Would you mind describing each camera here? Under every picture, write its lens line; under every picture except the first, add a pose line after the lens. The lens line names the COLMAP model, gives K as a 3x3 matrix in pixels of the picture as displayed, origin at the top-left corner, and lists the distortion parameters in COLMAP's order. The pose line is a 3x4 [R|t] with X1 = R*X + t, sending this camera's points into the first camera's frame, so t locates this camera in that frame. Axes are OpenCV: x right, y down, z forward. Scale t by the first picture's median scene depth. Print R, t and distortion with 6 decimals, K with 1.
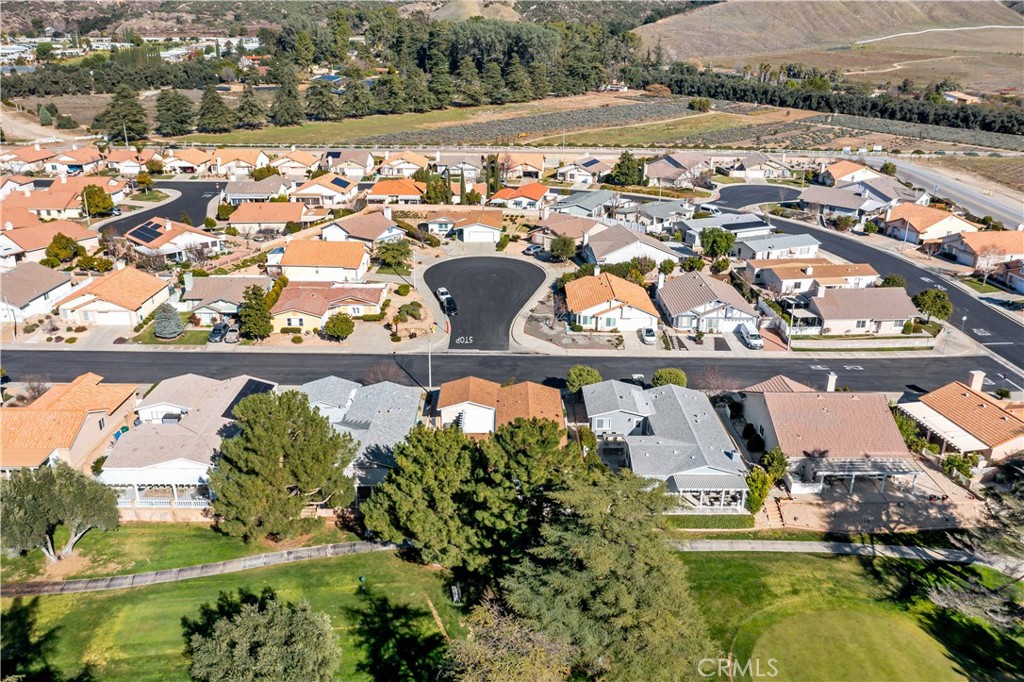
lens RADIAL K [[808.1, 0, 512.7], [0, 808.1, 339.8], [0, 0, 1]] dist [-0.009511, -0.011064]
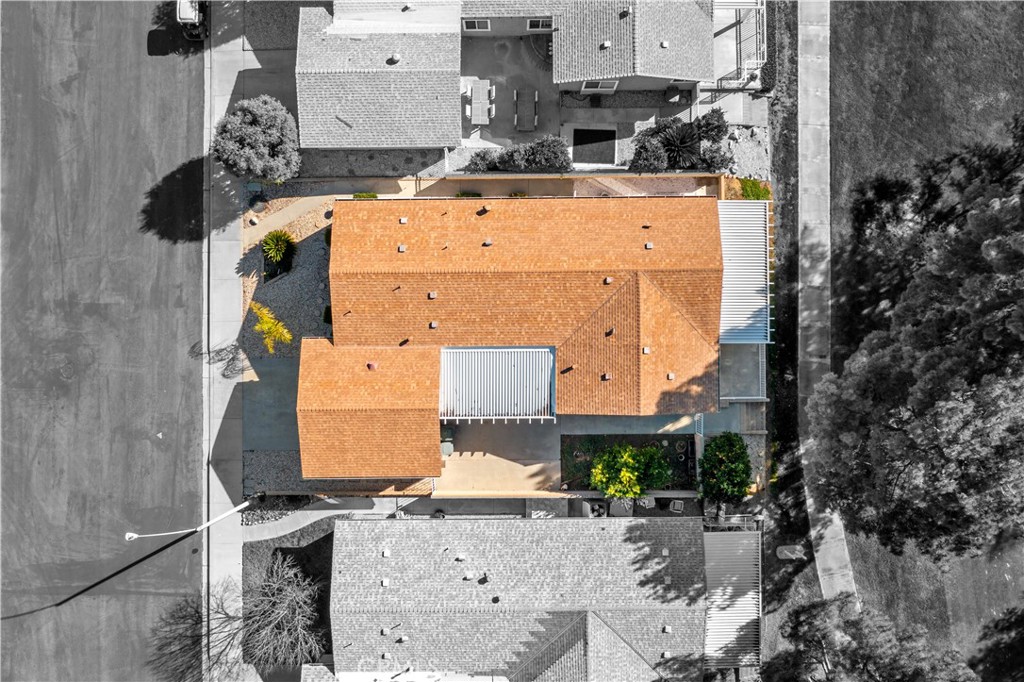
lens RADIAL K [[808.1, 0, 511.7], [0, 808.1, 343.5], [0, 0, 1]] dist [-0.009511, -0.011064]
pose [[0.000185, -1.000000, -0.000860, -0.013850], [0.357335, -0.000737, 0.933976, -0.244261], [-0.933976, -0.000480, 0.357335, 0.606803]]
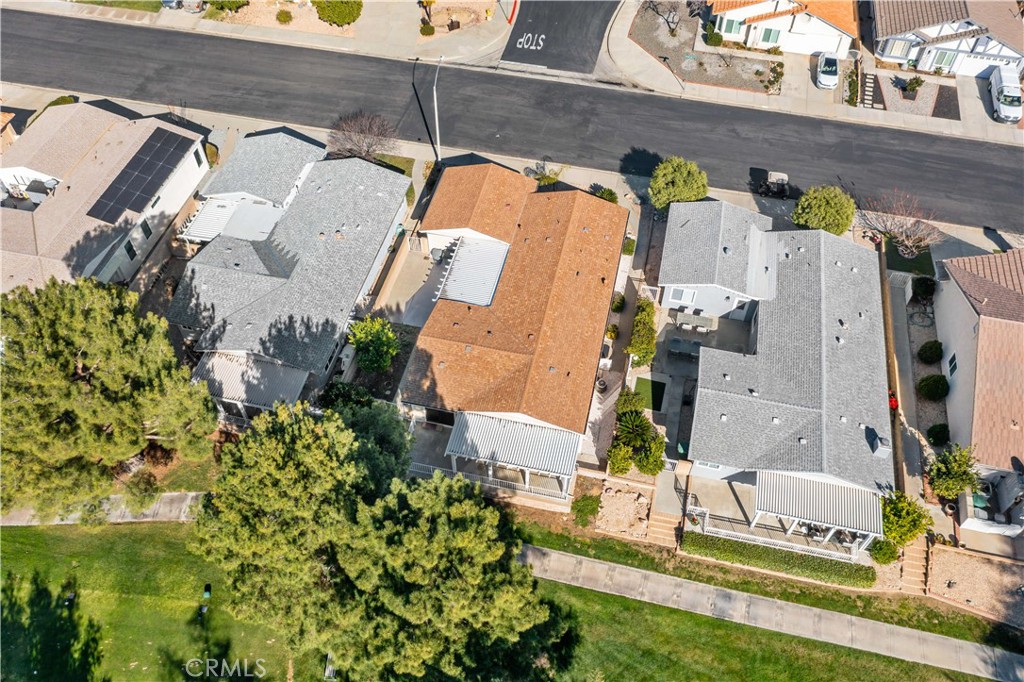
lens RADIAL K [[808.1, 0, 510.9], [0, 808.1, 340.6], [0, 0, 1]] dist [-0.009511, -0.011064]
pose [[0.972844, 0.175426, -0.150995, 0.064114], [-0.073405, 0.852520, 0.517515, -0.128949], [0.219512, -0.492378, 0.842246, 0.339217]]
